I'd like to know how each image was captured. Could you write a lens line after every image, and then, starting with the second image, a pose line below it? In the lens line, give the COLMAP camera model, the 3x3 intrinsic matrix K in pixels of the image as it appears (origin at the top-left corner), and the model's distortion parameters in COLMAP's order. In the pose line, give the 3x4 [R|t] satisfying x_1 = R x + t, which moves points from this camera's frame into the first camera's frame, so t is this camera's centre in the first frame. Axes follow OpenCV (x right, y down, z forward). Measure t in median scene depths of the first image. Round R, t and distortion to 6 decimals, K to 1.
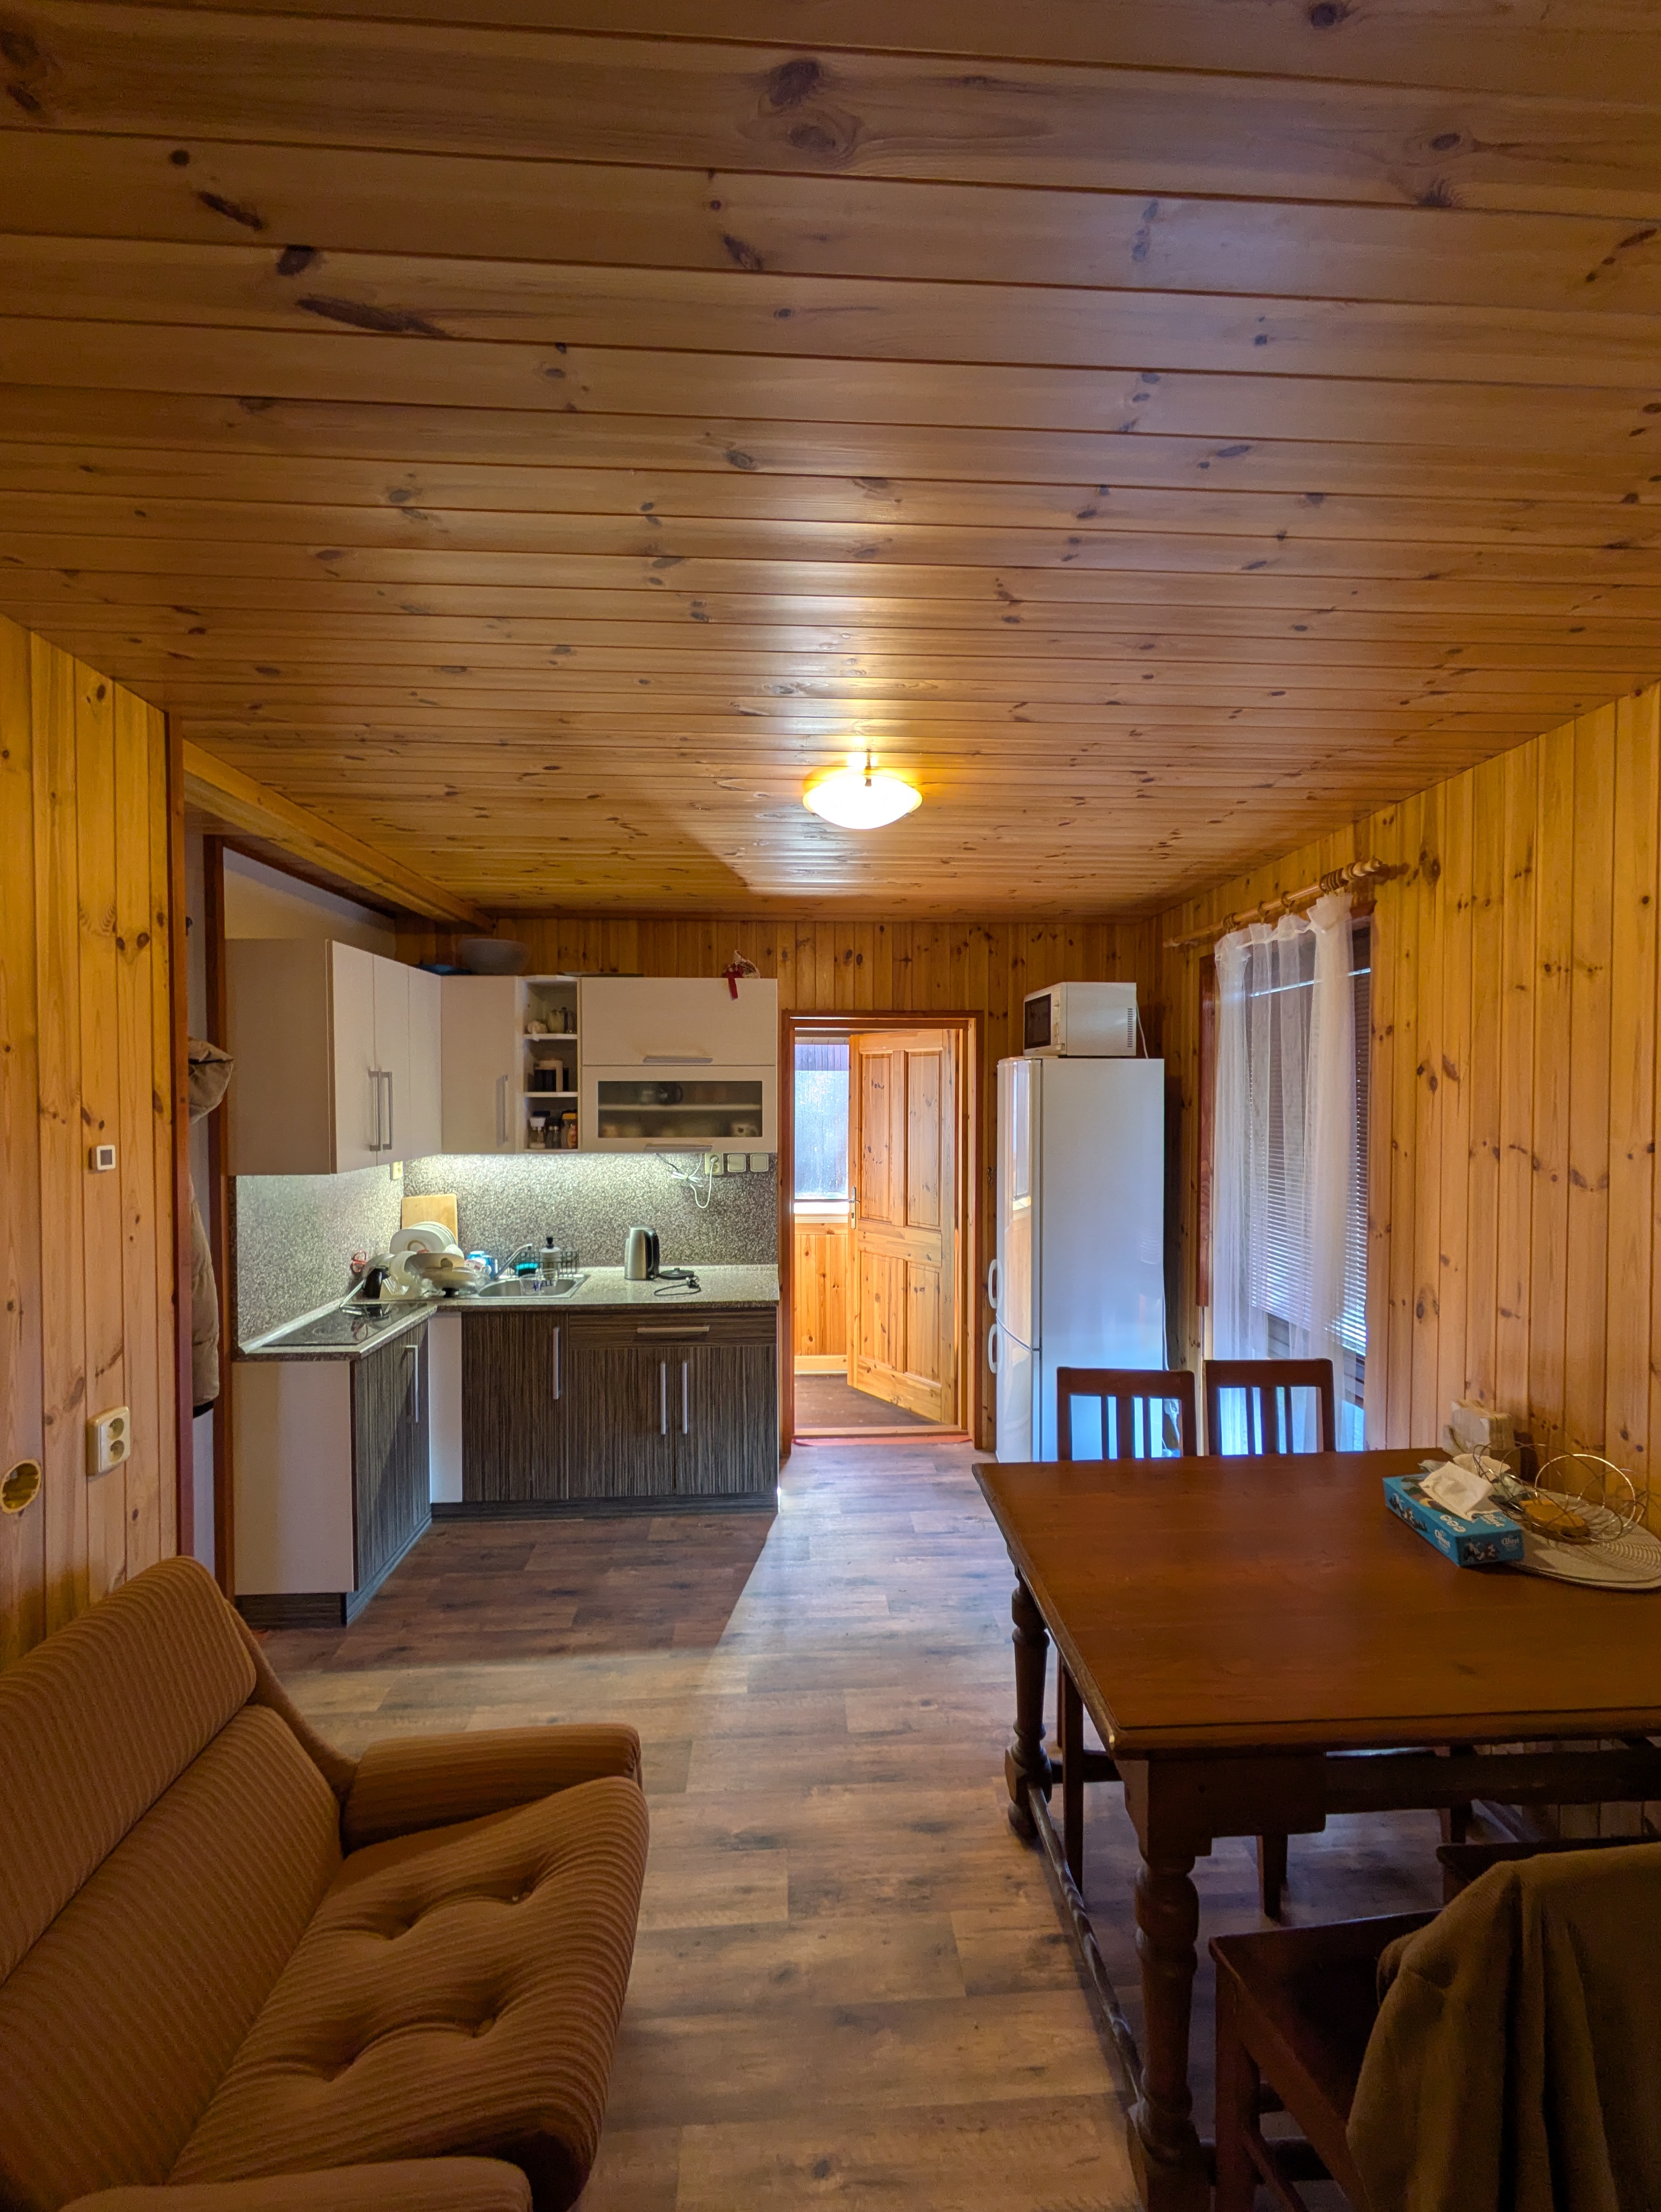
lens RADIAL K [[878.6, 0, 830.5], [0, 878.6, 1106.0], [0, 0, 1]] dist [-0.000776, -0.000247]
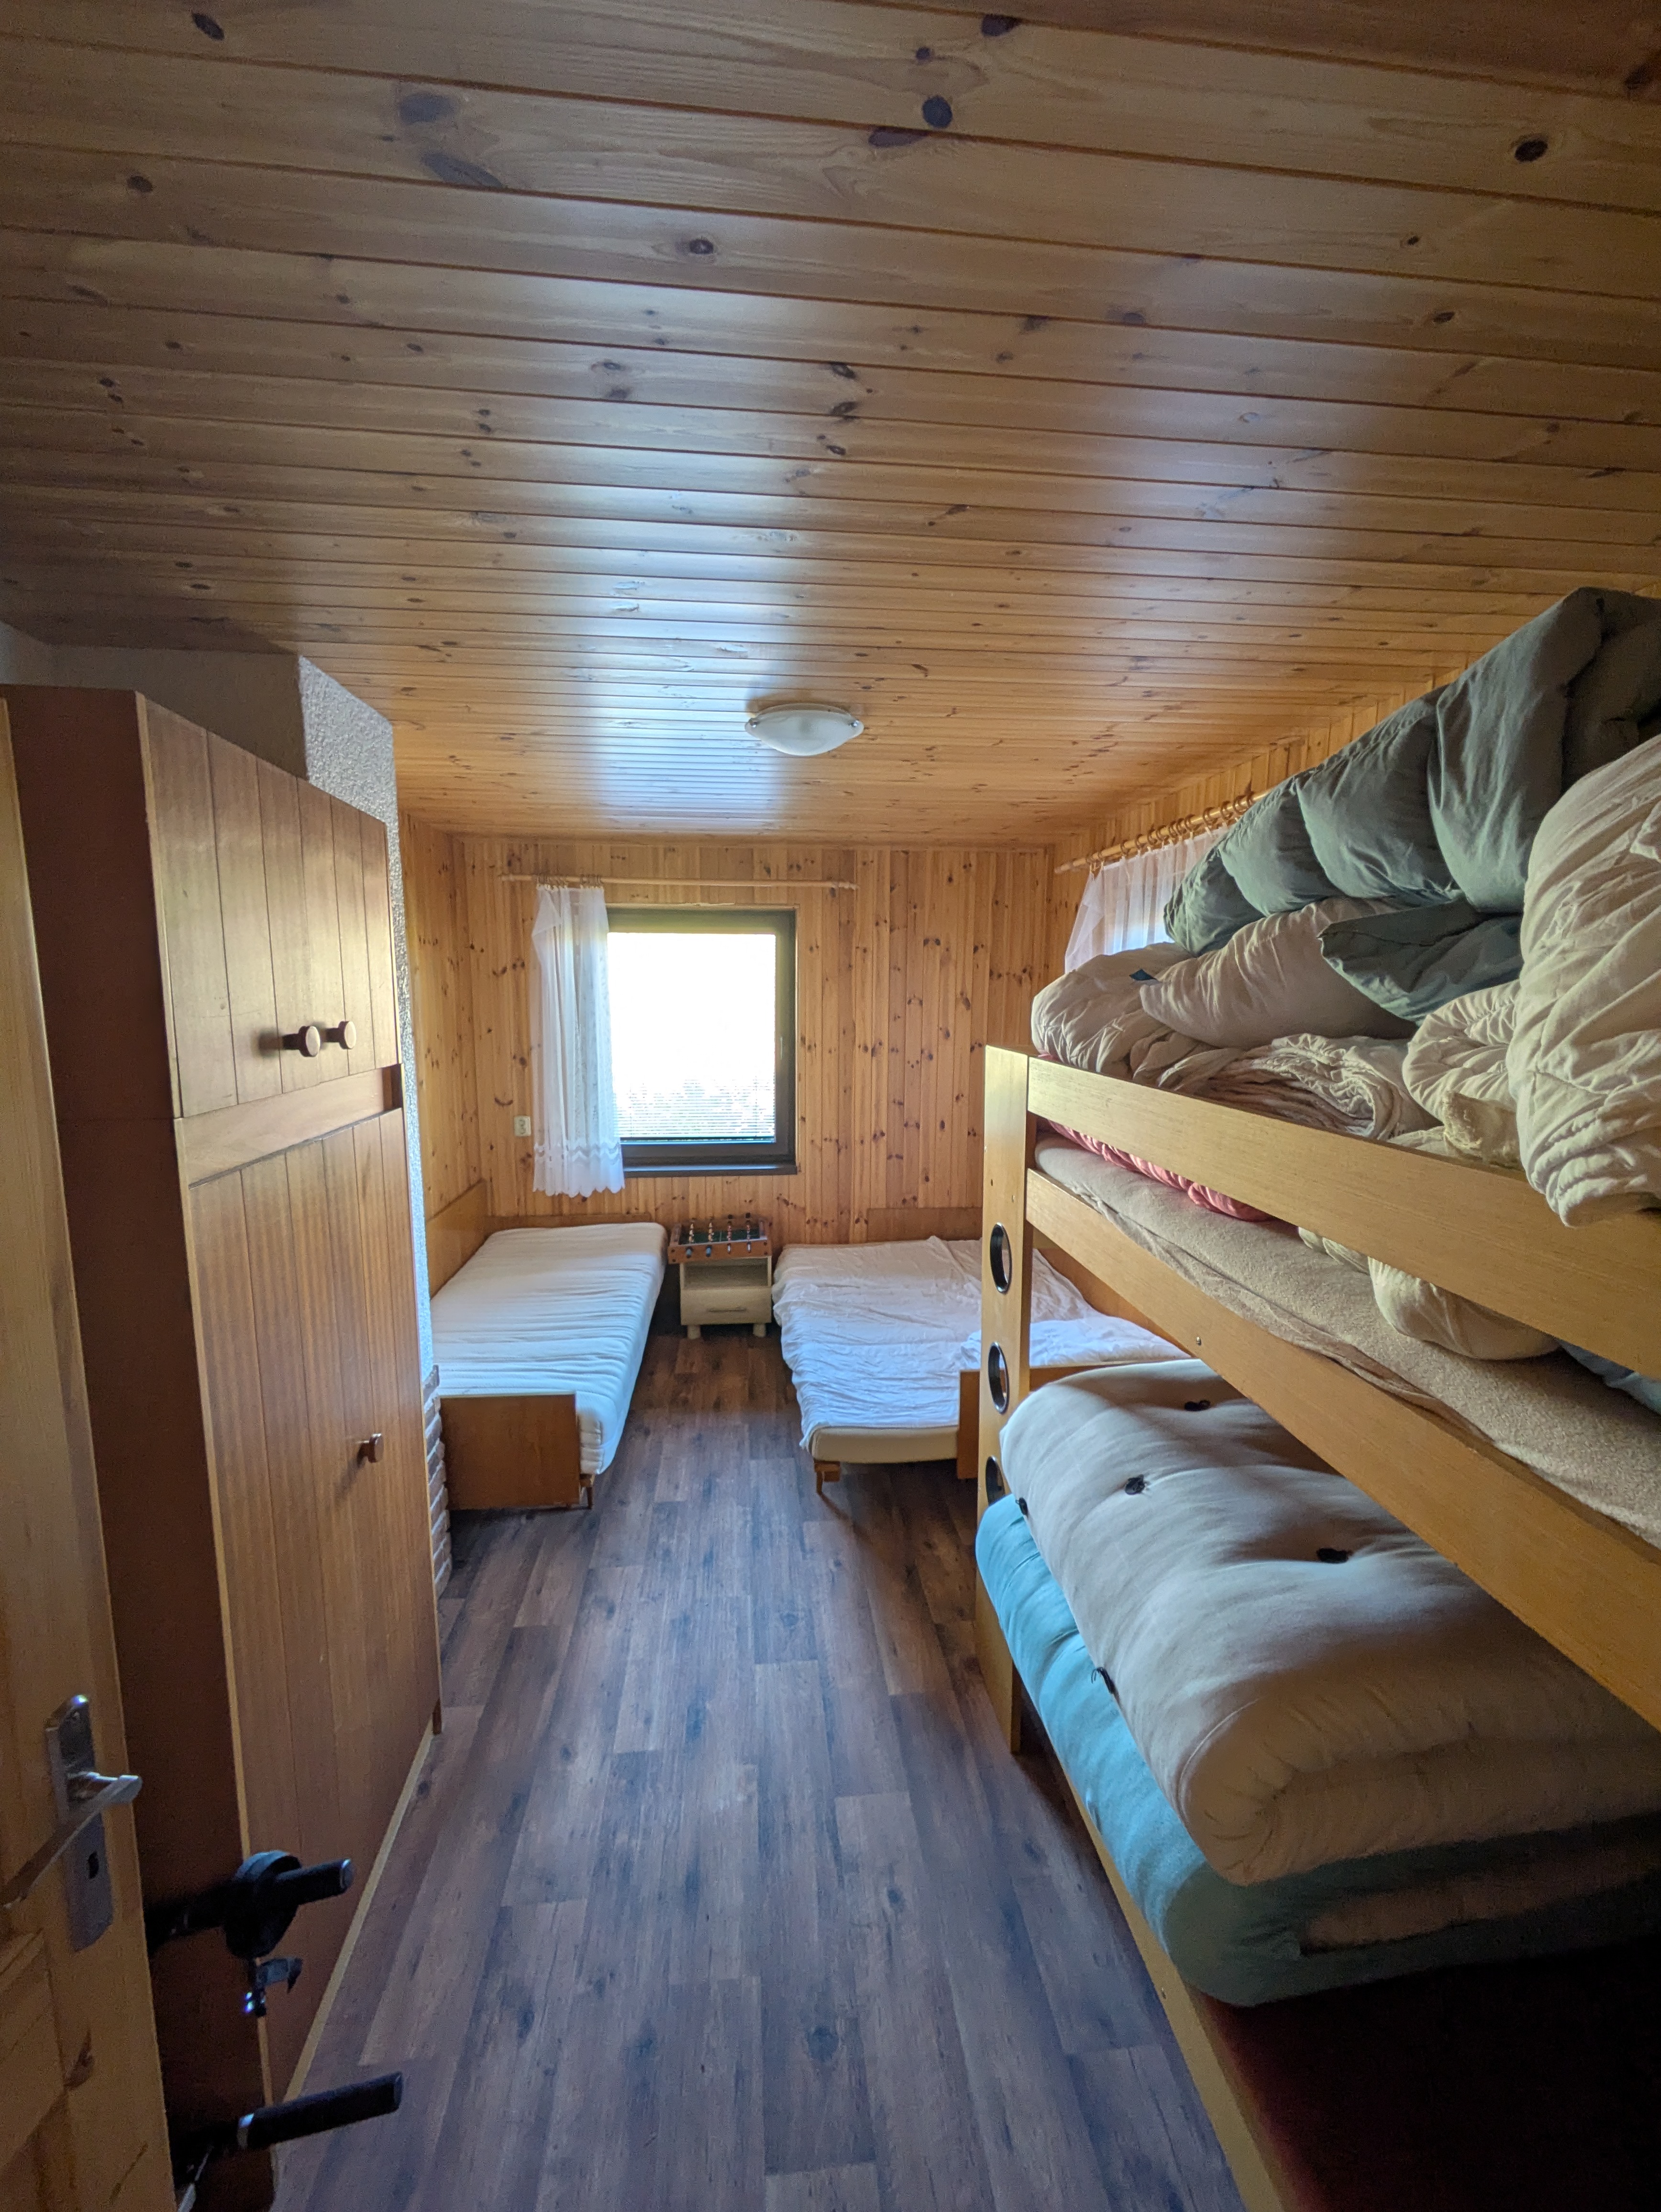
lens RADIAL K [[878.6, 0, 830.5], [0, 878.6, 1106.0], [0, 0, 1]] dist [-0.000776, -0.000247]
pose [[0.045901, 0.161233, -0.985848, 0.888482], [-0.031505, 0.986631, 0.159895, -0.097055], [0.998449, 0.023720, 0.050367, 1.111578]]
